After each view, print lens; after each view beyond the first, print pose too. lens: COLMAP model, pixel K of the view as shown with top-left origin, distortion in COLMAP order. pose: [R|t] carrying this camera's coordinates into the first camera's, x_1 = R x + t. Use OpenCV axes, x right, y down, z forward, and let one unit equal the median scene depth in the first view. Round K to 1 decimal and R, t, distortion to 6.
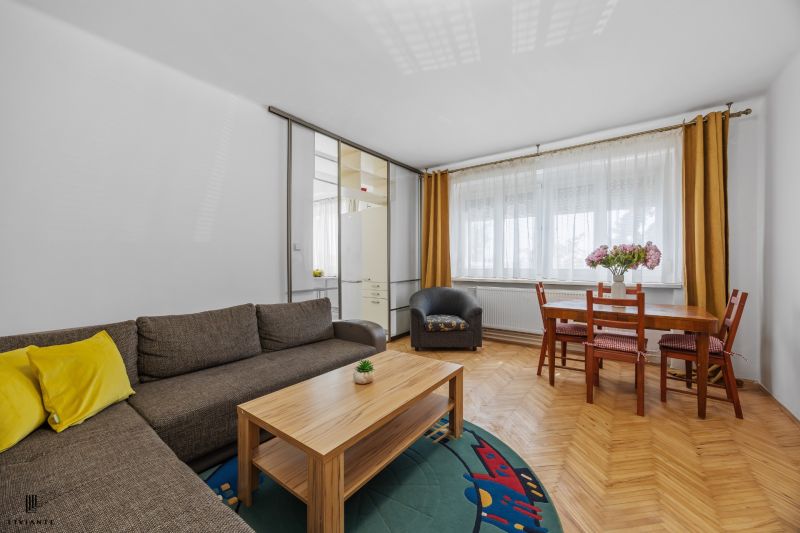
lens RADIAL K [[310.9, 0, 402.6], [0, 310.9, 264.3], [0, 0, 1]] dist [-0.003463, -0.000816]
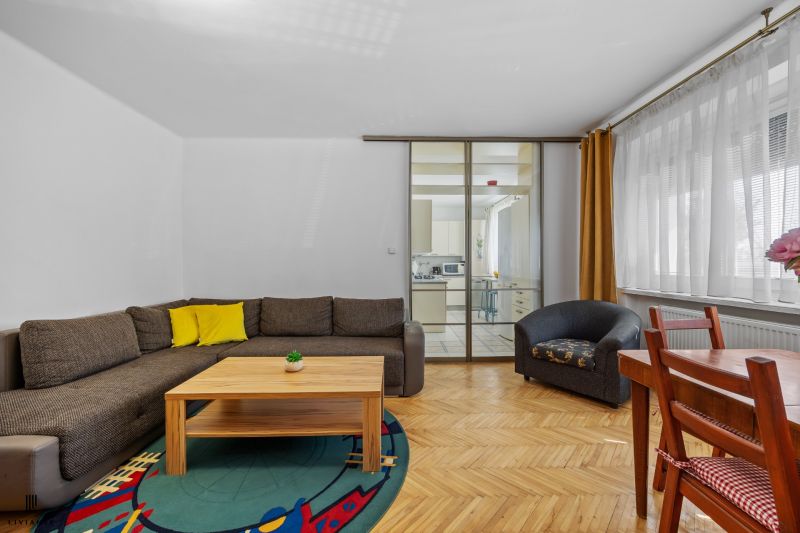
lens RADIAL K [[310.9, 0, 408.4], [0, 310.9, 264.3], [0, 0, 1]] dist [-0.003463, -0.000816]
pose [[0.598213, 0.000619, -0.801337, 0.714266], [-0.004241, 0.999988, -0.002394, -0.006245], [0.801326, 0.004831, 0.598209, 0.448184]]
